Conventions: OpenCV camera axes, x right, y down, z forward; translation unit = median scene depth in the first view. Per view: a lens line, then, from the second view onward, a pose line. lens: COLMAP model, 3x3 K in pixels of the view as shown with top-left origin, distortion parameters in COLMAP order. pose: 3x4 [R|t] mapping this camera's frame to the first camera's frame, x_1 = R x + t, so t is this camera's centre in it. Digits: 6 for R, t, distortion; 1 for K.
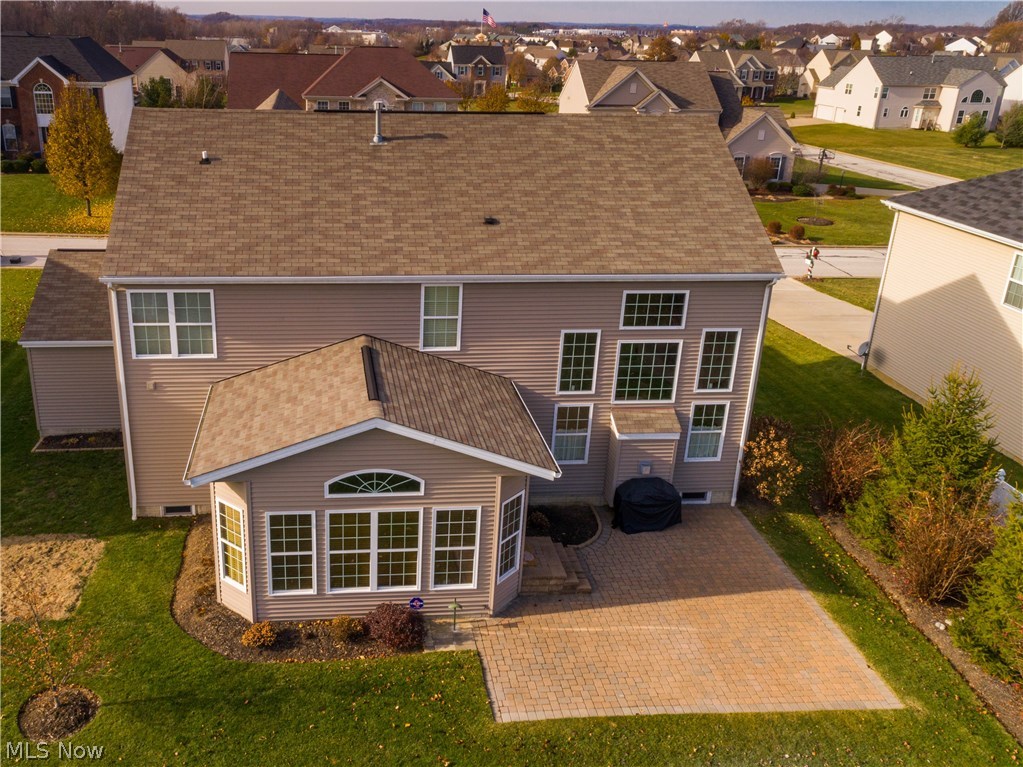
lens RADIAL K [[891.4, 0, 484.2], [0, 891.4, 377.2], [0, 0, 1]] dist [0.002714, -0.004512]
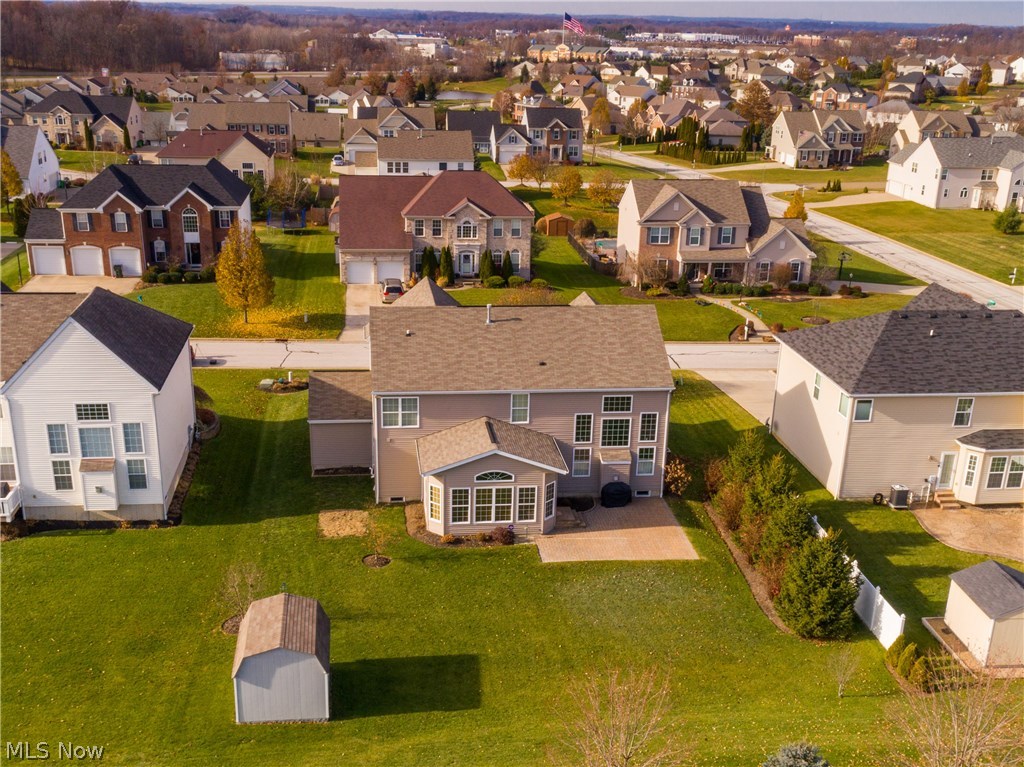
lens RADIAL K [[892.3, 0, 484.7], [0, 892.3, 377.2], [0, 0, 1]] dist [0.002714, -0.004512]
pose [[0.996335, -0.011083, -0.084817, 0.051635], [0.003859, 0.996385, -0.084863, 0.042596], [0.085451, 0.084225, 0.992776, -1.184593]]
